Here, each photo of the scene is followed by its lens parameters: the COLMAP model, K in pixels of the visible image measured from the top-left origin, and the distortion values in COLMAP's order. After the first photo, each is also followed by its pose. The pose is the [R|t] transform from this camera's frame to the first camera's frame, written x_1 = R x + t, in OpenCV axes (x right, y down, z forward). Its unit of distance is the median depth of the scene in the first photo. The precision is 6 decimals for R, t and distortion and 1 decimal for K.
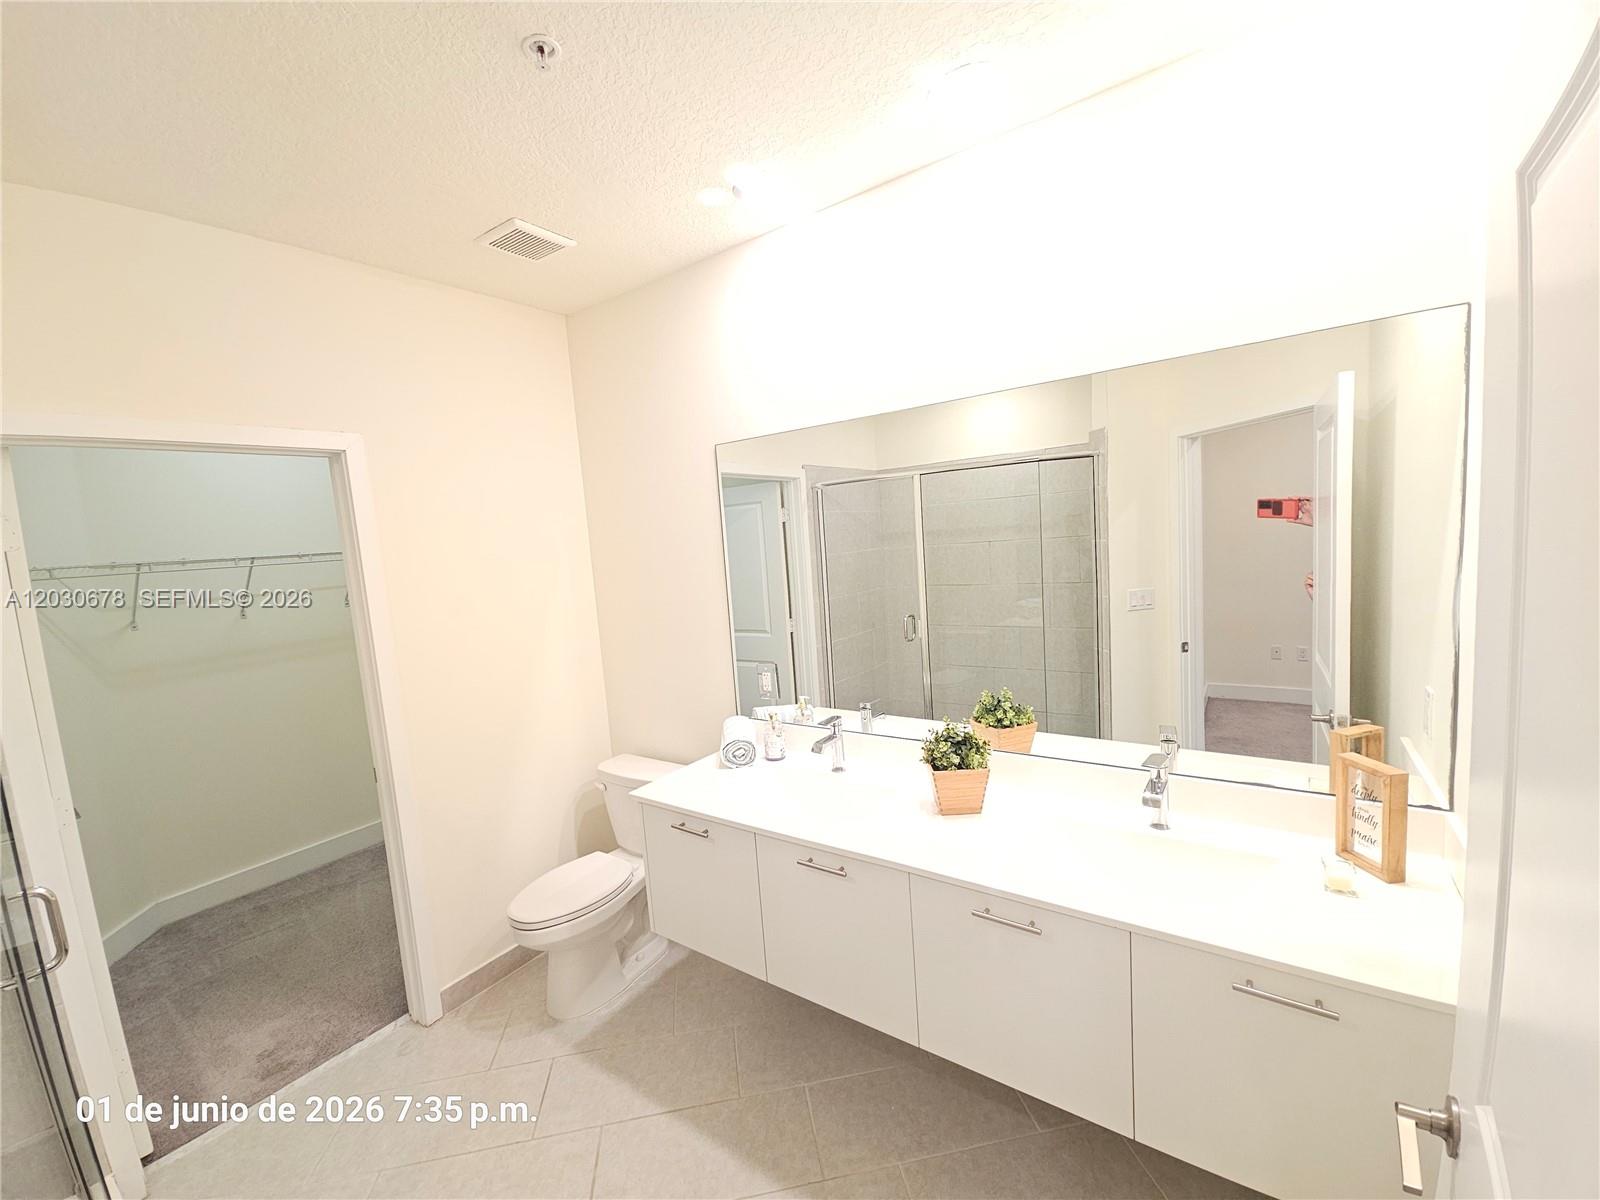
lens RADIAL K [[655.7, 0, 802.8], [0, 655.7, 600.7], [0, 0, 1]] dist [-0.001119, -0.000527]
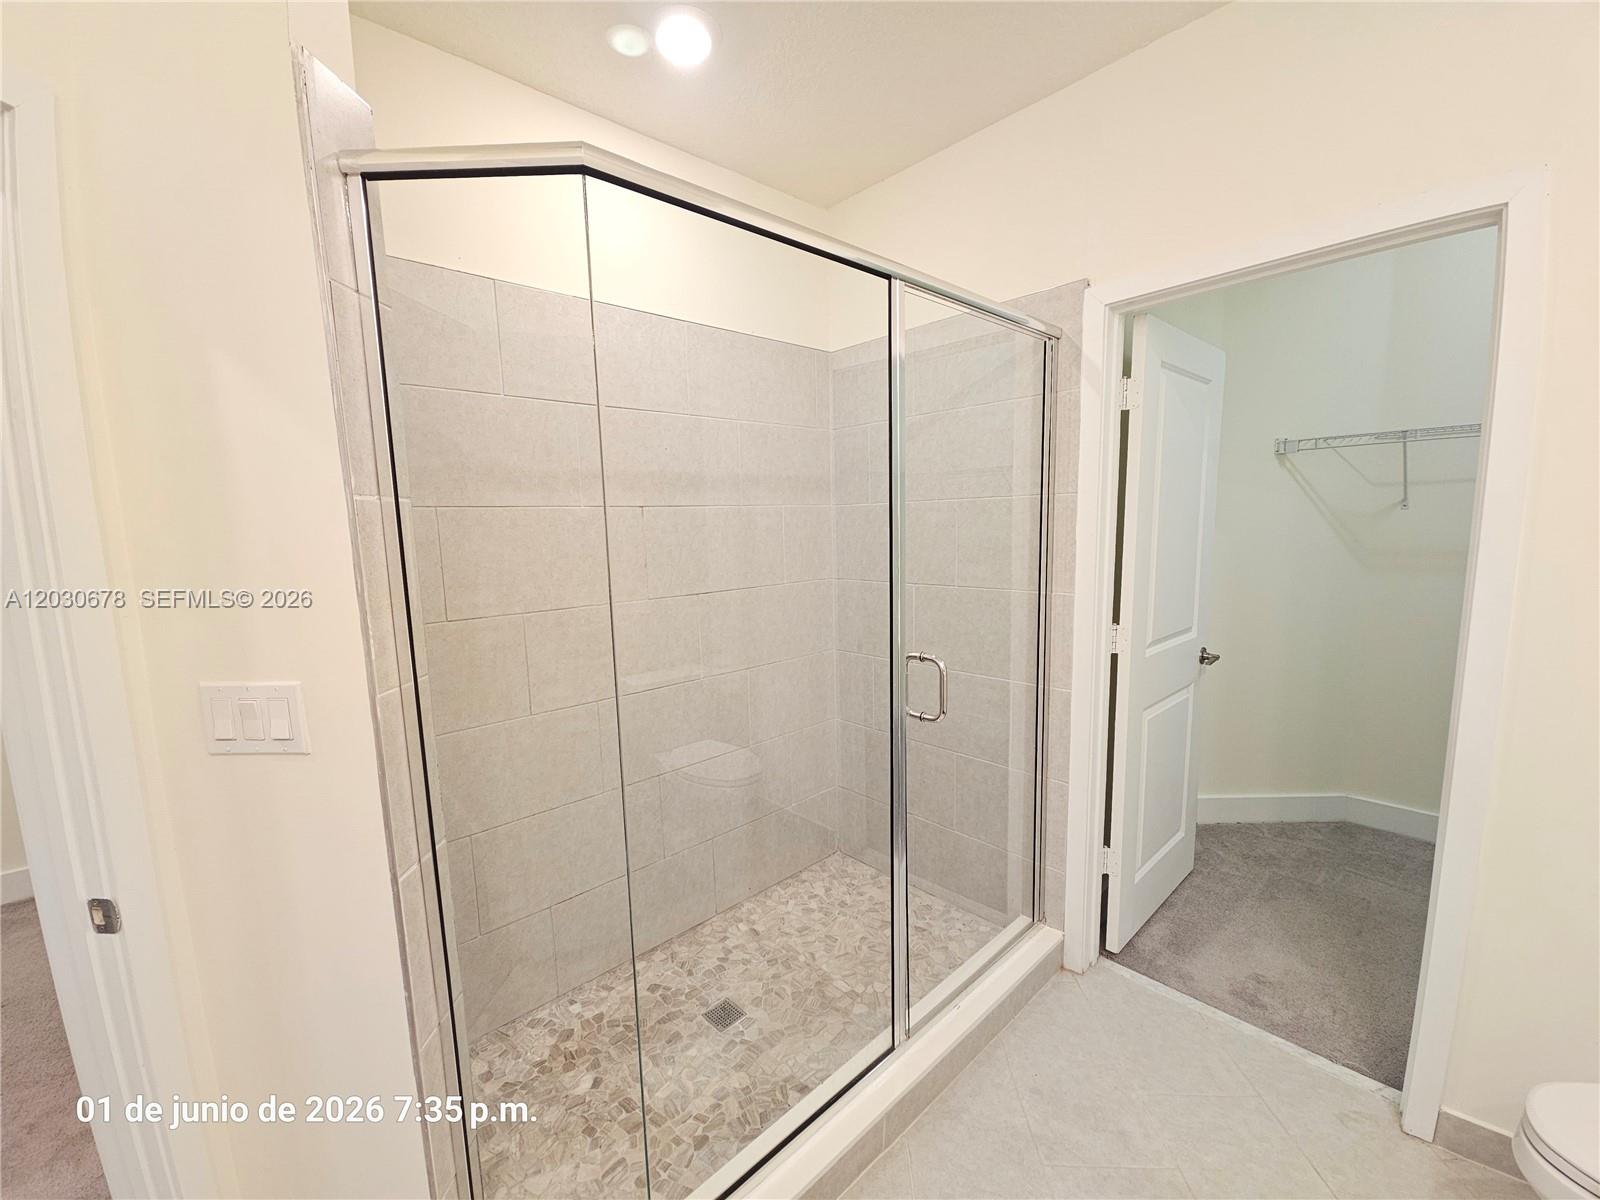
lens RADIAL K [[655.7, 0, 785.1], [0, 655.7, 609.7], [0, 0, 1]] dist [-0.001119, -0.000527]
pose [[-0.211651, 0.208308, -0.954888, 0.056861], [-0.056182, 0.972814, 0.224671, 0.028353], [0.975729, 0.101199, -0.194194, 0.399301]]
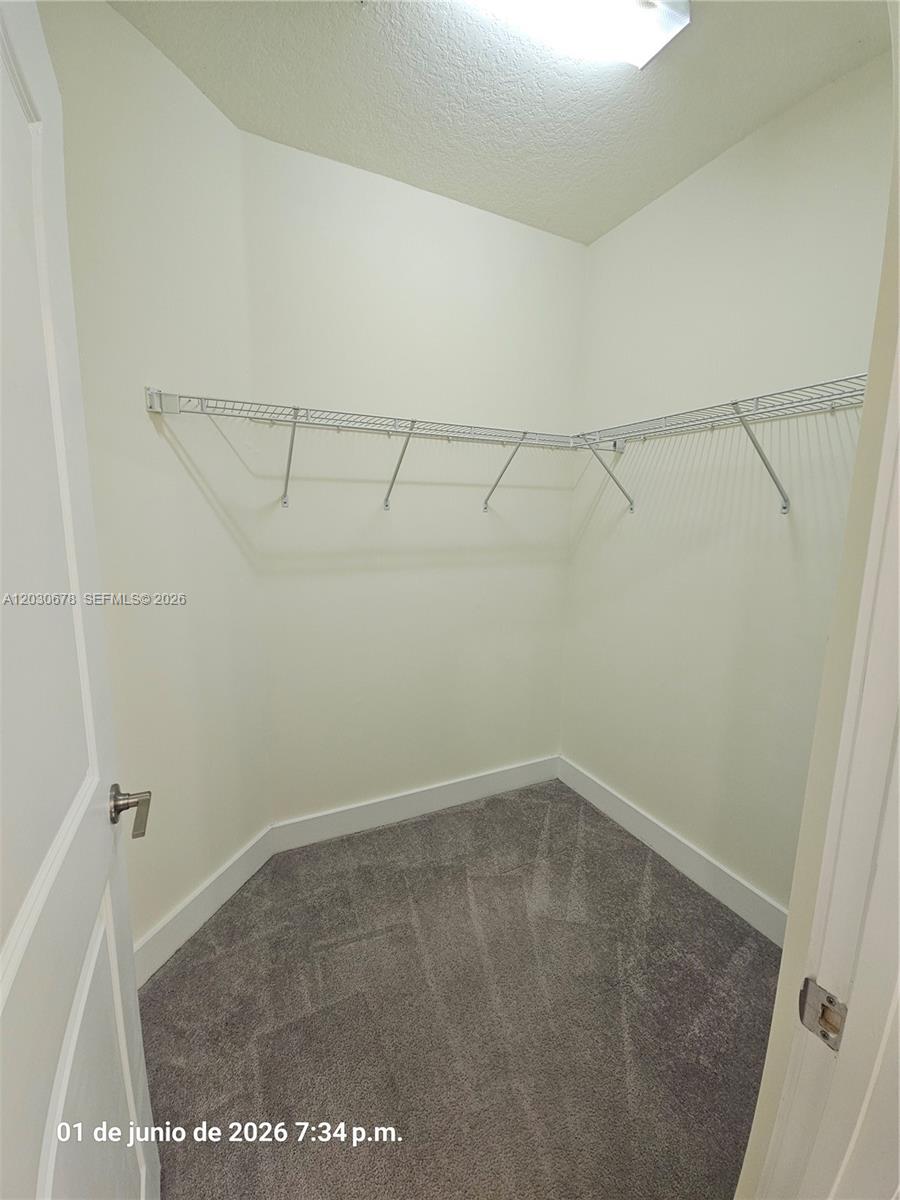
lens RADIAL K [[491.8, 0, 451.4], [0, 491.8, 598.3], [0, 0, 1]] dist [-0.001119, -0.000527]
pose [[0.873831, 0.168612, -0.456058, -0.608947], [-0.134747, 0.985188, 0.106057, 0.072192], [0.467186, -0.031224, 0.883608, 0.621205]]
